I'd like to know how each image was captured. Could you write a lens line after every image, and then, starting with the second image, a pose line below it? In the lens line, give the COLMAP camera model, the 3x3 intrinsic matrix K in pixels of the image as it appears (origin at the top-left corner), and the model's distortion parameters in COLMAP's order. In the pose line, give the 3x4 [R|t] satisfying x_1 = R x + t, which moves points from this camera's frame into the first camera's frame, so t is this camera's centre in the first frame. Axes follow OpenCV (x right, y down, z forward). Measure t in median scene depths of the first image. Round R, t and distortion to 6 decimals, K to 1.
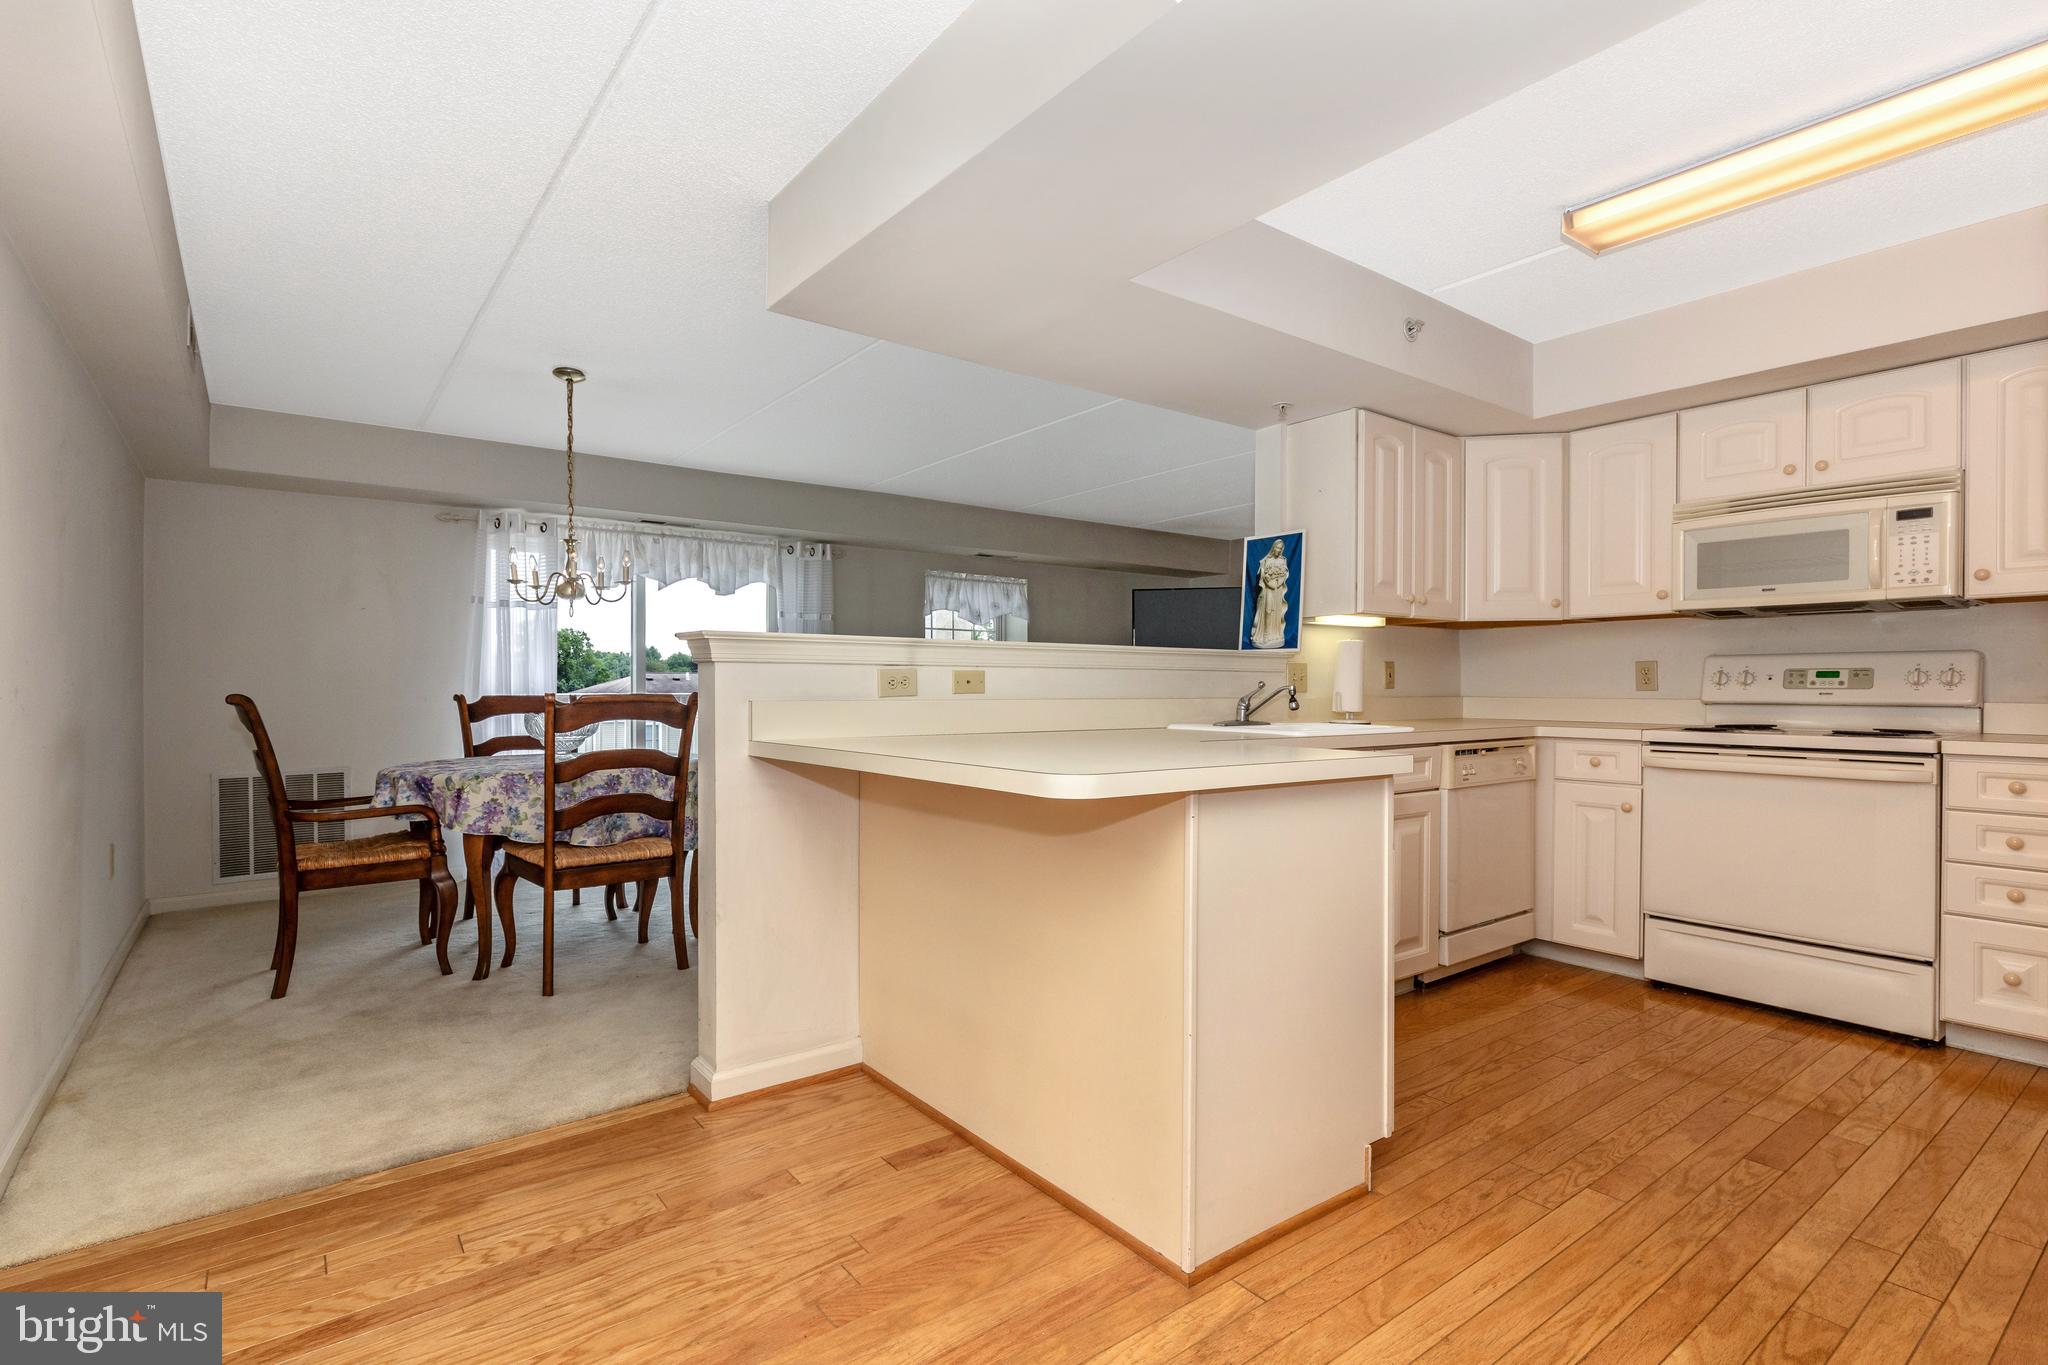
lens RADIAL K [[966.7, 0, 1028.4], [0, 966.7, 690.2], [0, 0, 1]] dist [0.013828, -0.003309]
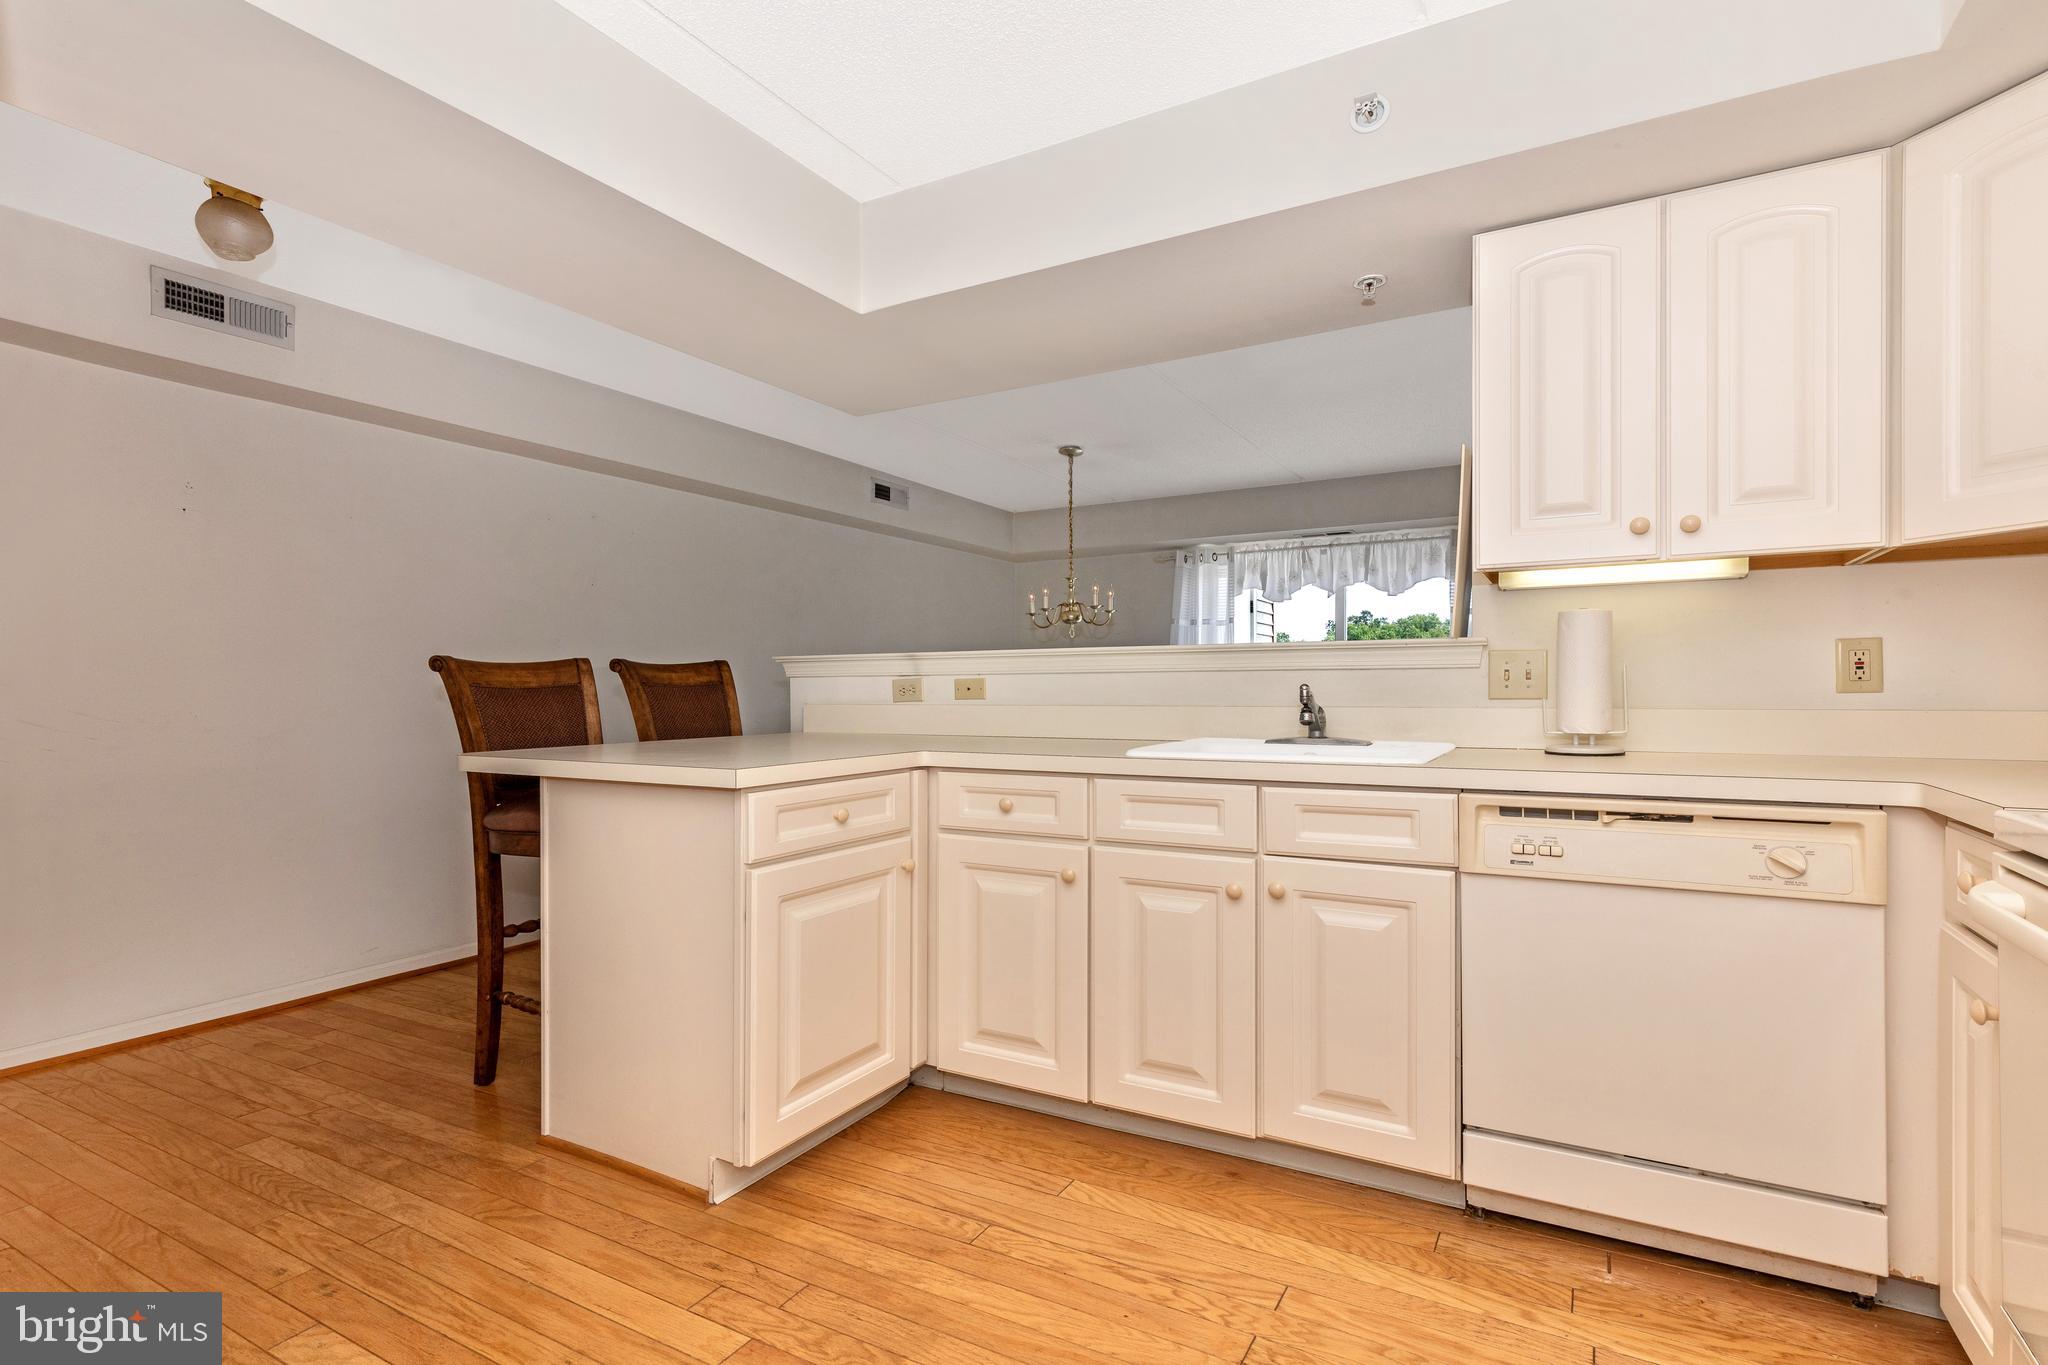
lens RADIAL K [[966.7, 0, 1059.3], [0, 966.7, 686.2], [0, 0, 1]] dist [0.013828, -0.003309]
pose [[0.396999, -0.005834, -0.917801, 0.777578], [0.004464, 0.999980, -0.004425, -0.004513], [0.917808, -0.002340, 0.397017, 0.500040]]
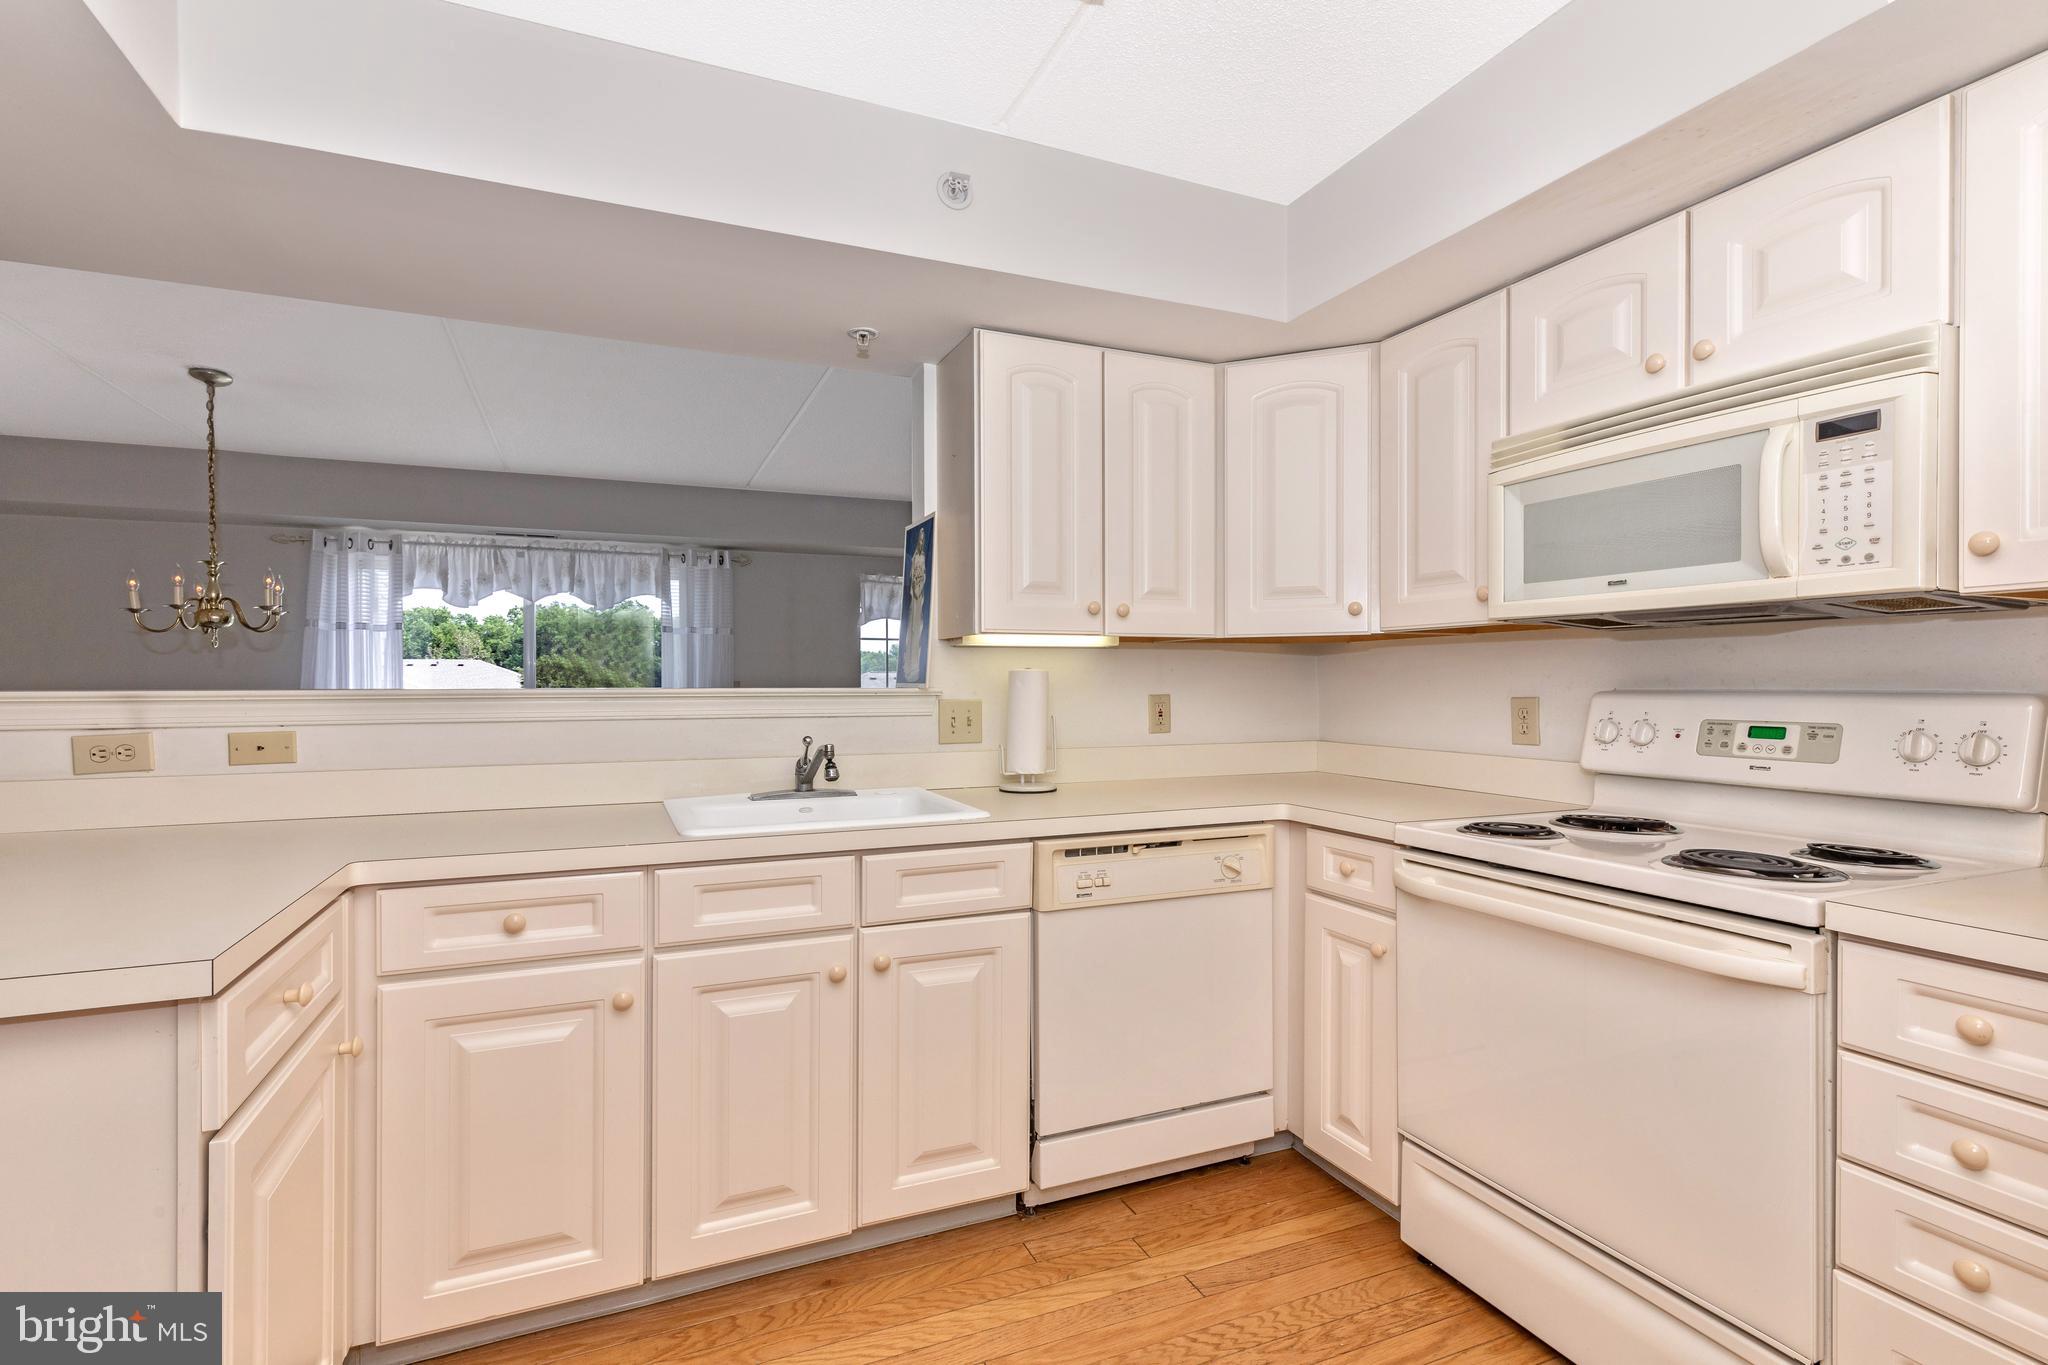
lens RADIAL K [[966.7, 0, 1008.1], [0, 966.7, 691.4], [0, 0, 1]] dist [0.013828, -0.003309]
pose [[0.965241, -0.000682, -0.261360, 0.521938], [0.002244, 0.999981, 0.005678, -0.041008], [0.261352, -0.006067, 0.965225, 0.341864]]
